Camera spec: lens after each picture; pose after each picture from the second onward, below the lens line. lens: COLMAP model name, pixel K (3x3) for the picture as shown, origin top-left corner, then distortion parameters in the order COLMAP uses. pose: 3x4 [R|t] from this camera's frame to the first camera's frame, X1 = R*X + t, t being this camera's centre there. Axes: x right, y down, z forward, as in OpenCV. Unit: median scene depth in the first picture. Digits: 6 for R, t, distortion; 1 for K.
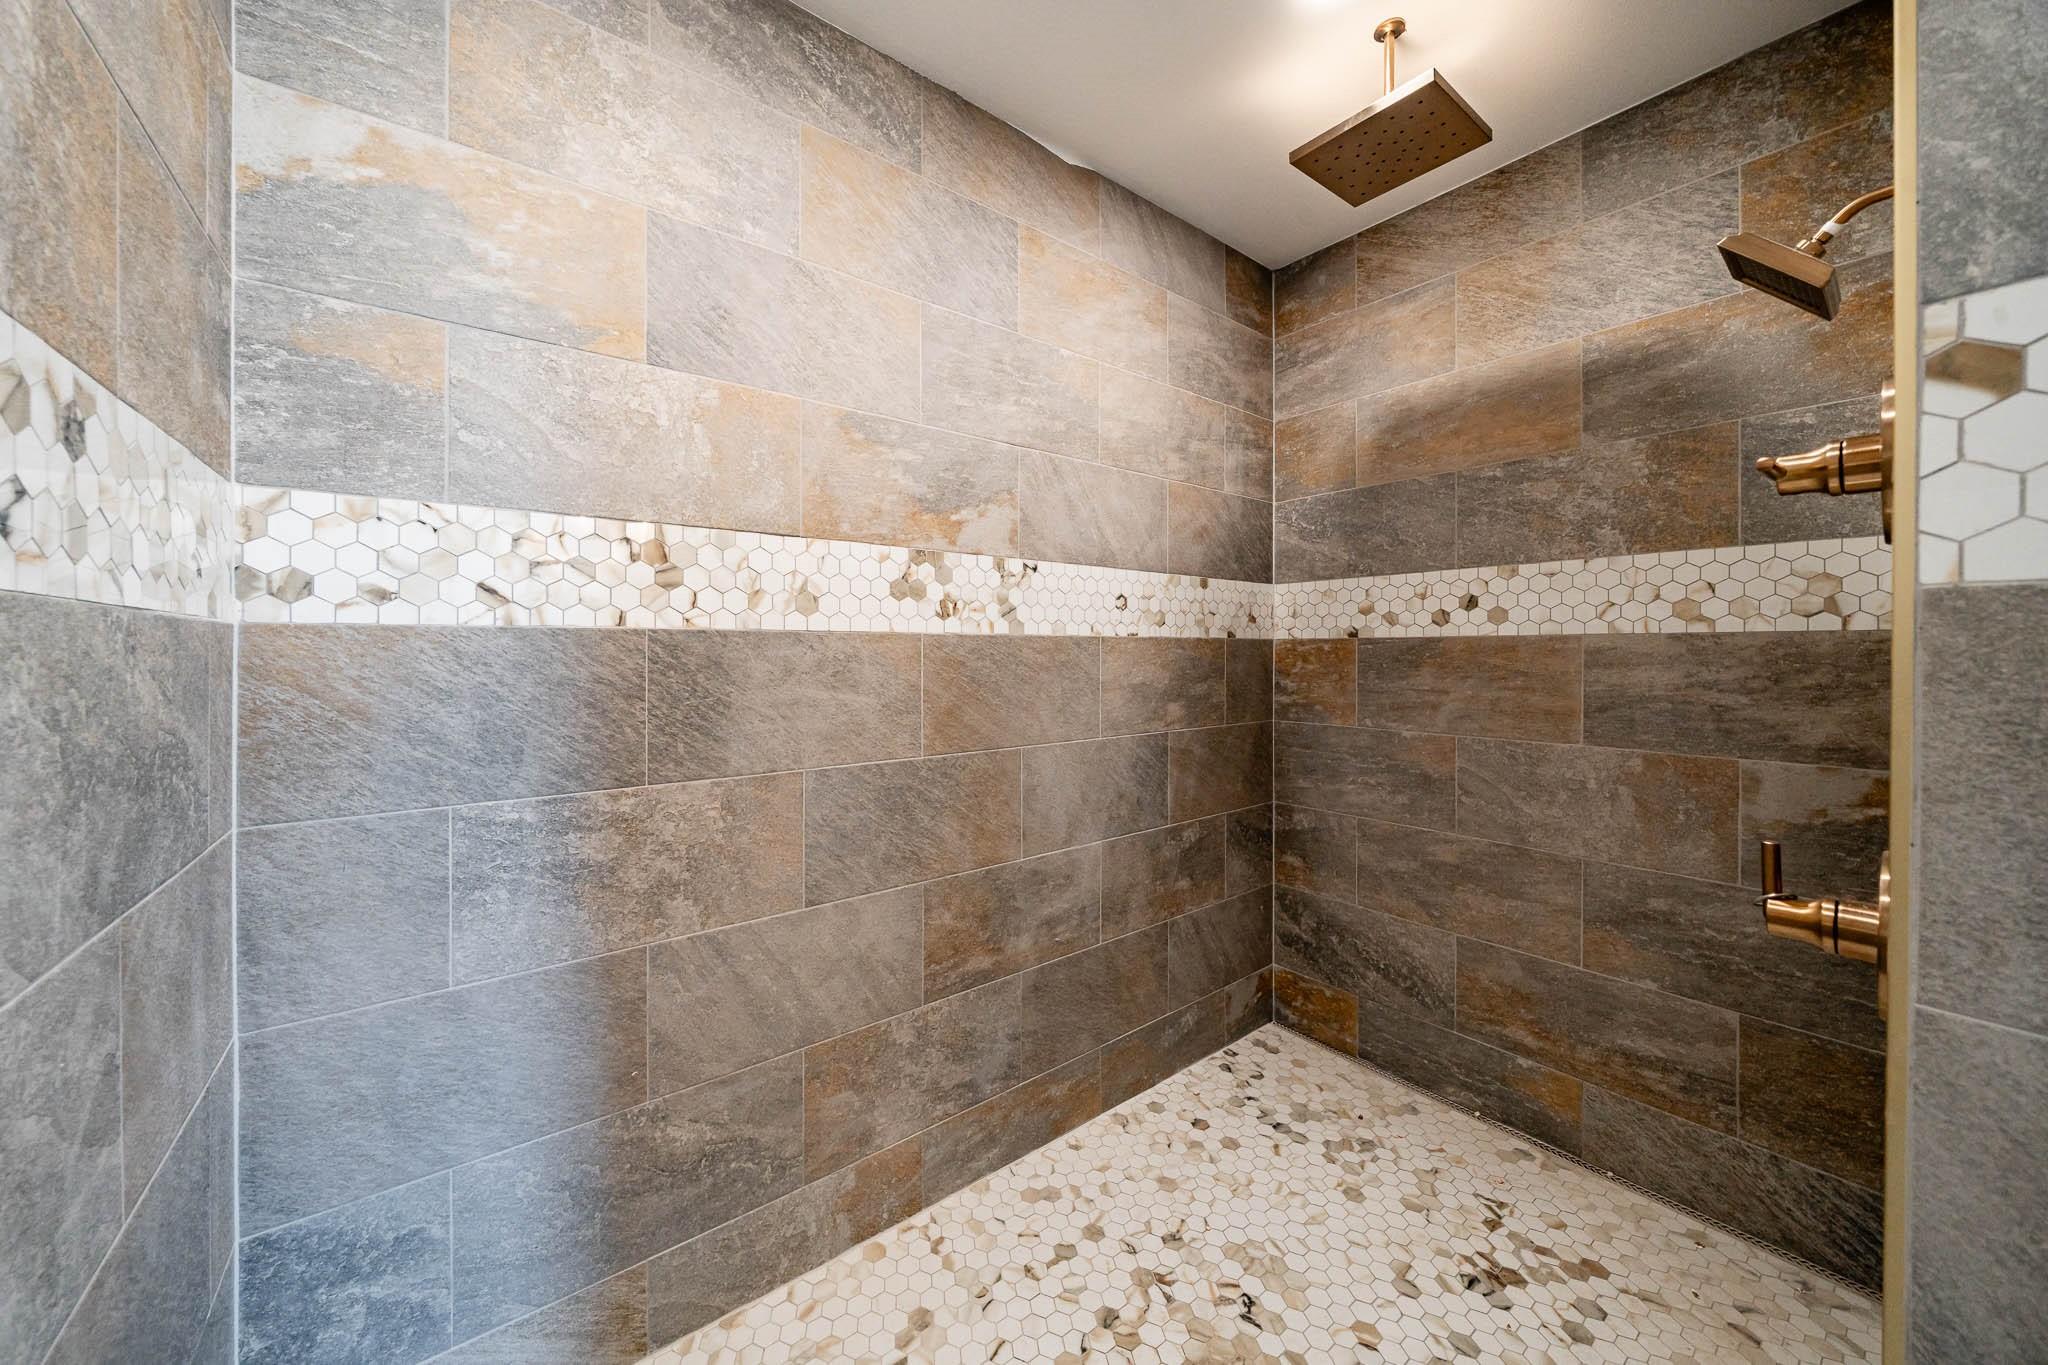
lens RADIAL K [[718.6, 0, 983.7], [0, 718.6, 649.5], [0, 0, 1]] dist [-0.001967, -0.000244]
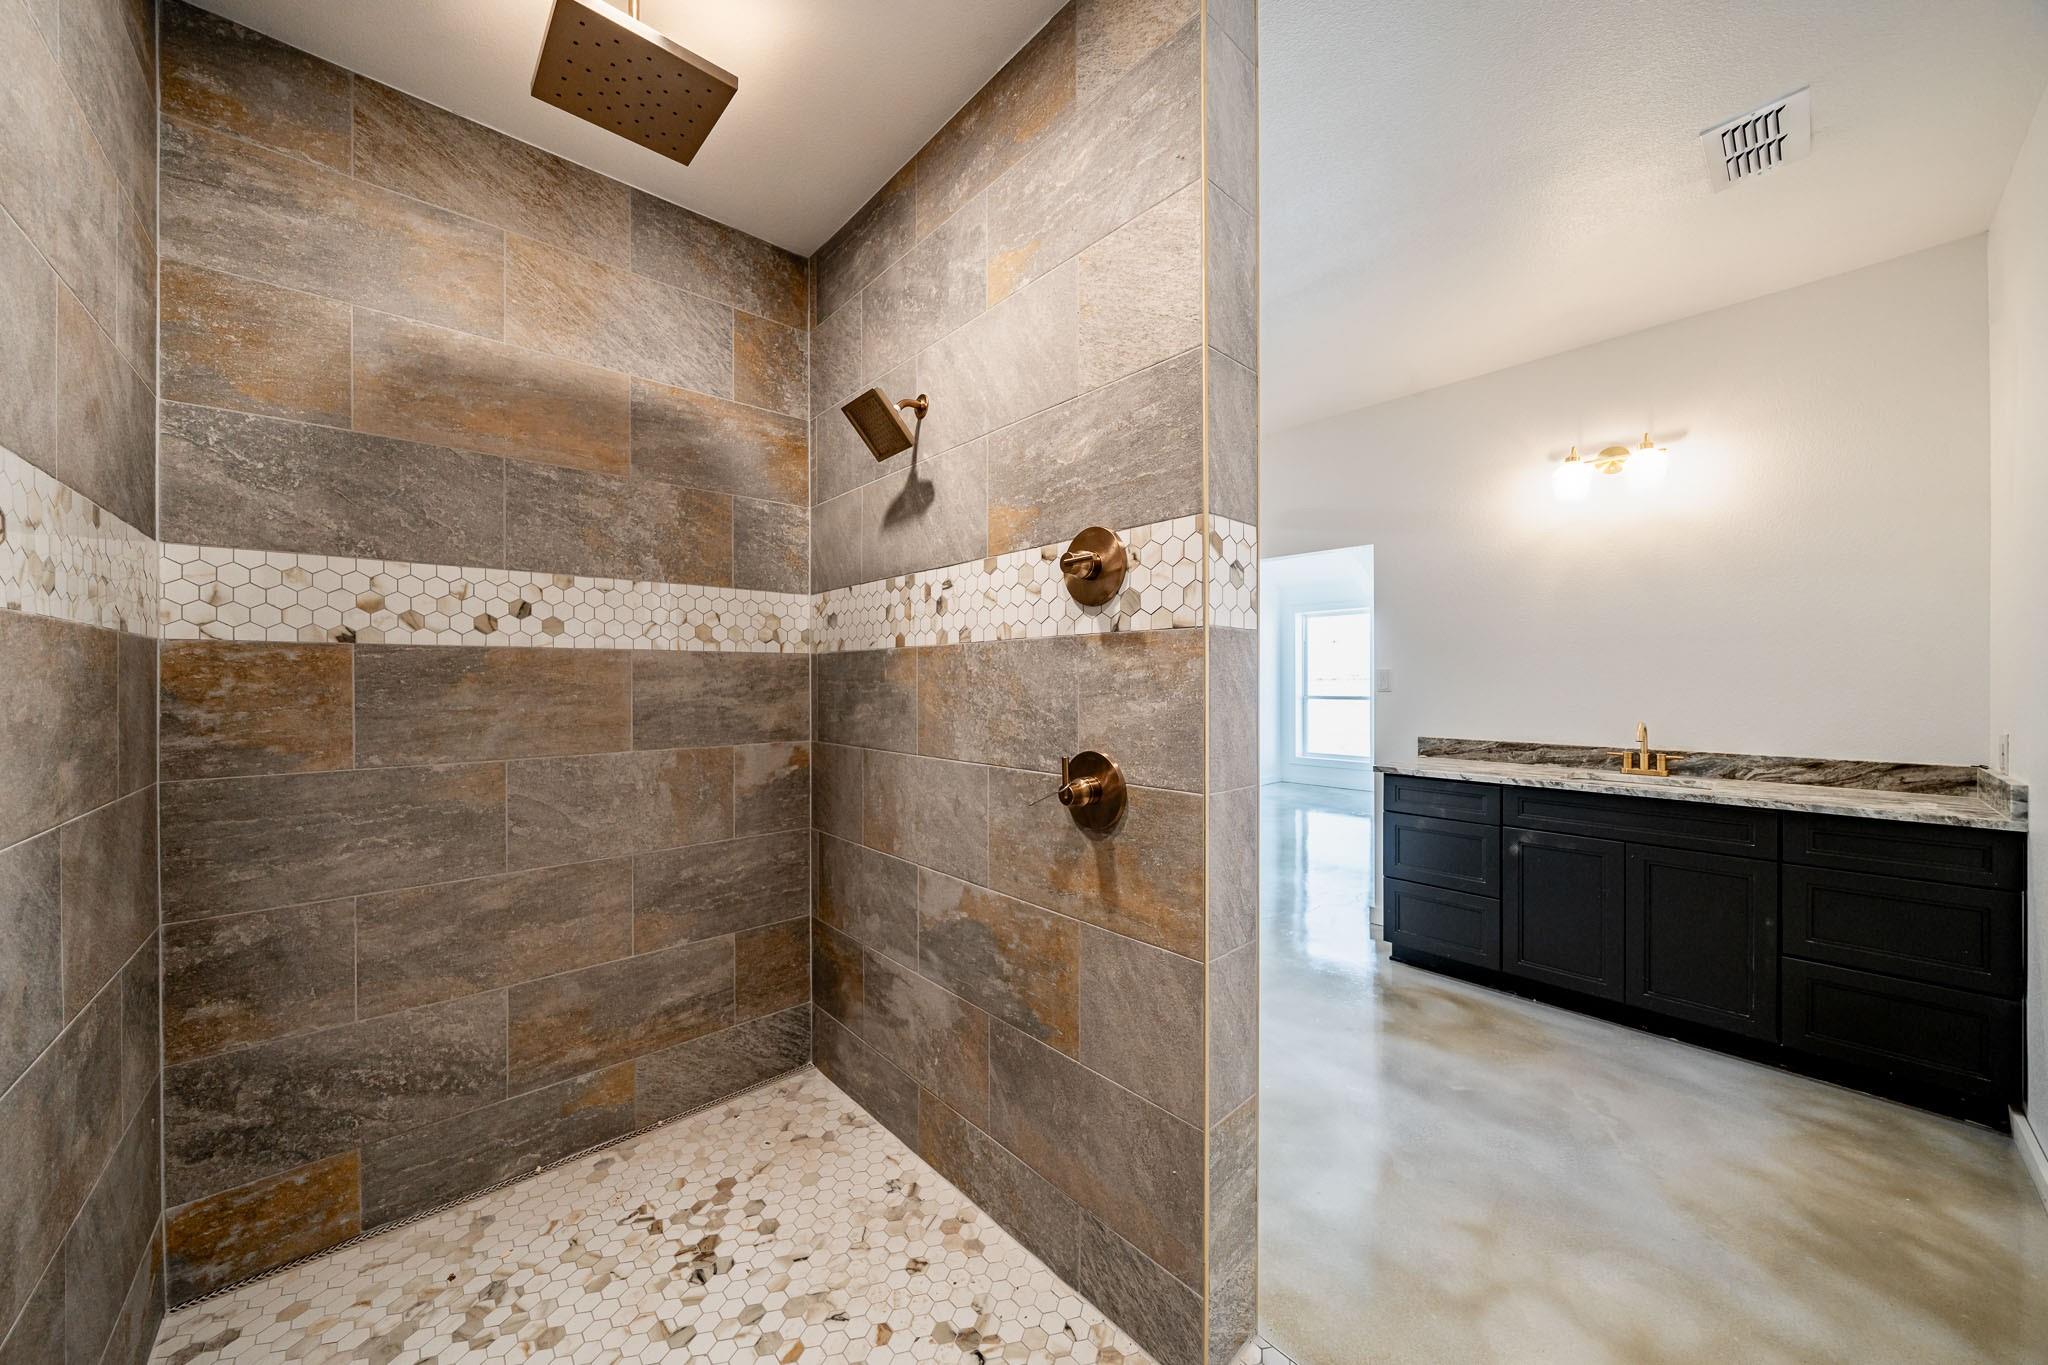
lens RADIAL K [[718.6, 0, 1014.2], [0, 718.6, 682.5], [0, 0, 1]] dist [-0.001967, -0.000244]
pose [[-0.096279, -0.001662, 0.995353, -0.293477], [0.002539, 0.999995, 0.001916, 0.027114], [-0.995351, 0.002712, -0.096275, 0.503552]]
